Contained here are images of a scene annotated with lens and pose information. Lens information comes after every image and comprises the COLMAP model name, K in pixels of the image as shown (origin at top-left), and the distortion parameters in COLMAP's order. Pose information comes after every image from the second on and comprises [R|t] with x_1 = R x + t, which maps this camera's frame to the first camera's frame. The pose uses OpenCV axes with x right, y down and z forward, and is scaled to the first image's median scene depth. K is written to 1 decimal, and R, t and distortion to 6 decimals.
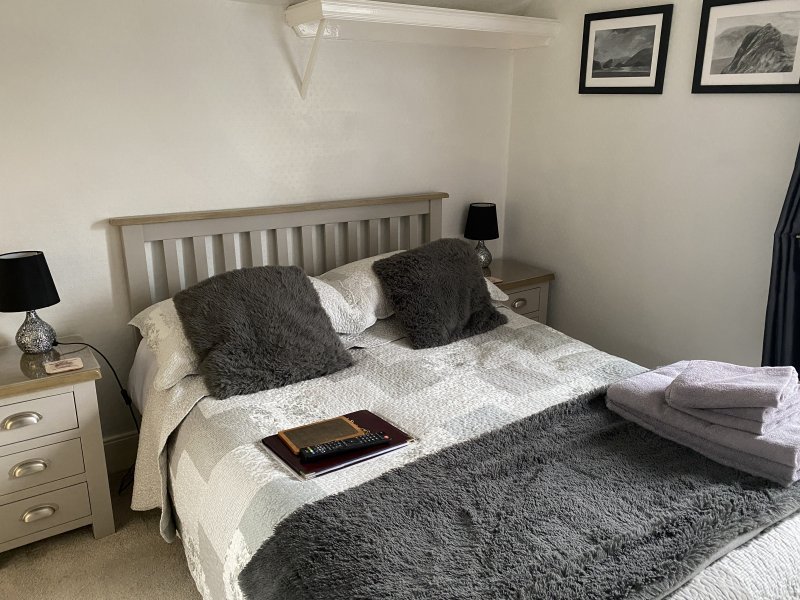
lens RADIAL K [[618.0, 0, 399.5], [0, 618.0, 299.0], [0, 0, 1]] dist [0.040484, -0.022463]
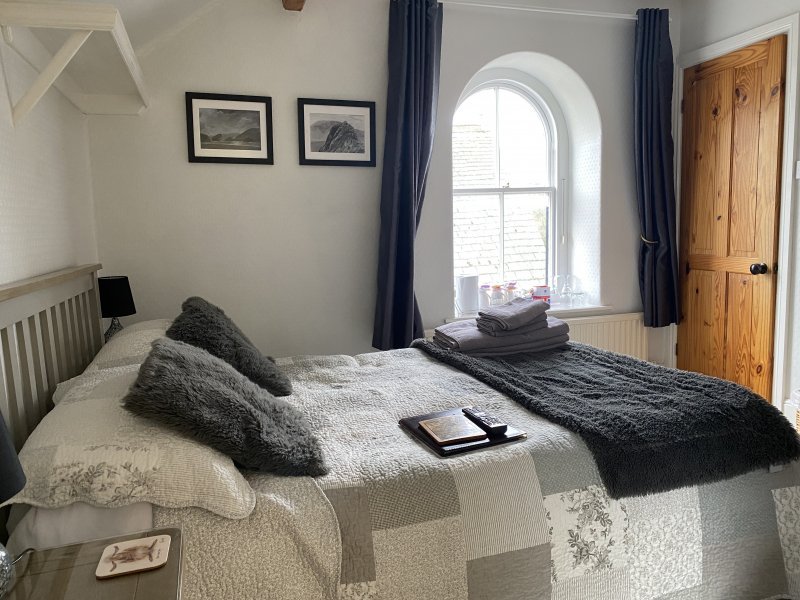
lens RADIAL K [[618.0, 0, 399.3], [0, 618.0, 303.5], [0, 0, 1]] dist [0.040484, -0.022463]
pose [[0.285500, -0.133511, 0.949033, -0.738943], [0.310960, 0.949579, 0.040041, -0.033695], [-0.906528, 0.283680, 0.312621, 0.461358]]
